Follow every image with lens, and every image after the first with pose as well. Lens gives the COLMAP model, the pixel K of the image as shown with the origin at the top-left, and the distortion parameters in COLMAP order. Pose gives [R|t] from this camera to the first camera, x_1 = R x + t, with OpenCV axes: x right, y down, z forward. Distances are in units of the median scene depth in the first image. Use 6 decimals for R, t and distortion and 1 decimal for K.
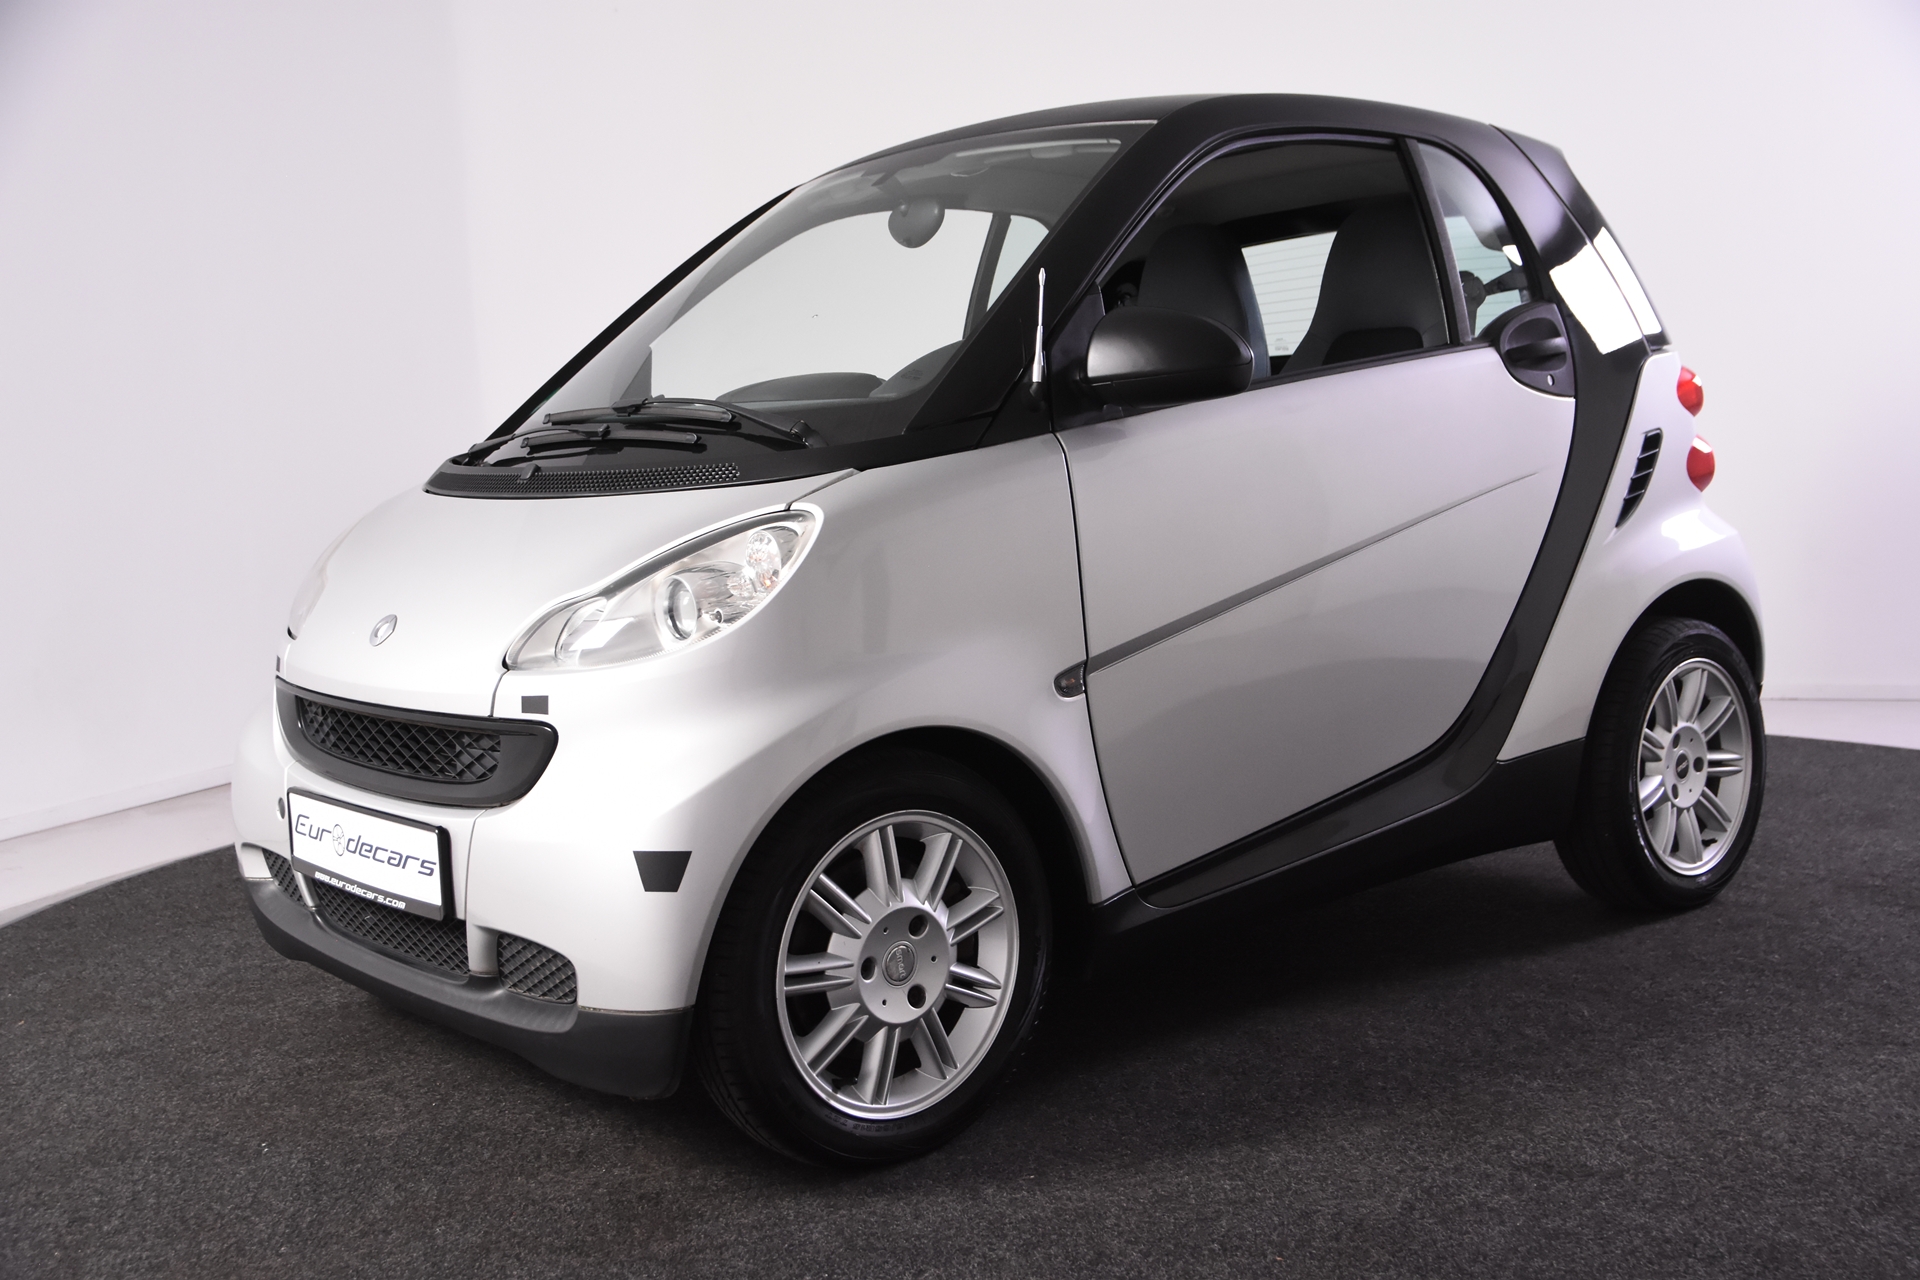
lens RADIAL K [[1968.2, 0, 966.6], [0, 1968.2, 646.9], [0, 0, 1]] dist [0.002563, 0.000000]
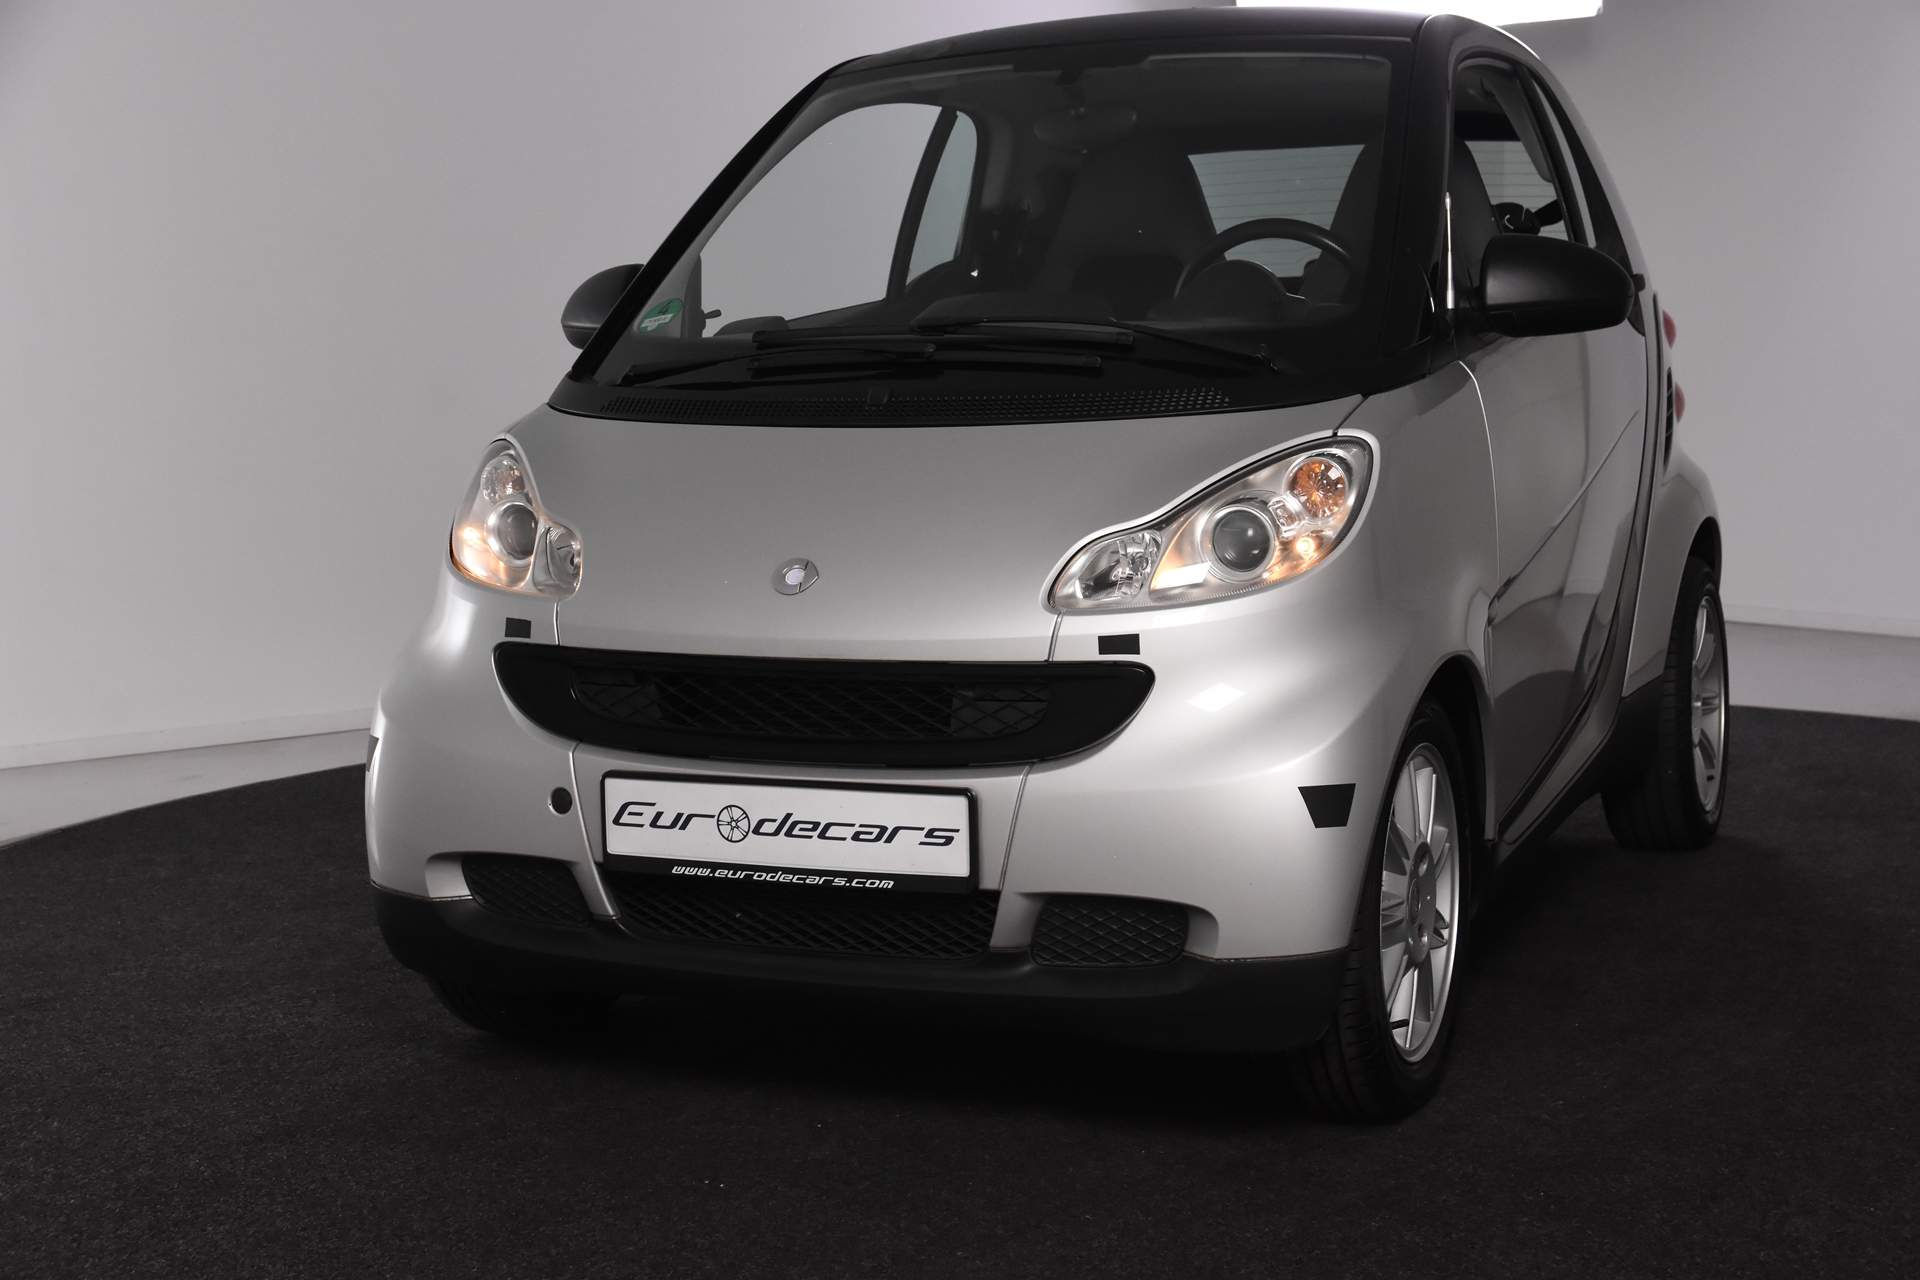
lens RADIAL K [[2629.2, 0, 967.7], [0, 2629.2, 658.8], [0, 0, 1]] dist [0.067977, 0.000000]
pose [[0.901832, -0.031194, 0.430960, -0.776103], [0.032078, 0.999472, 0.005218, 0.025687], [-0.430895, 0.009119, 0.902356, -0.084340]]
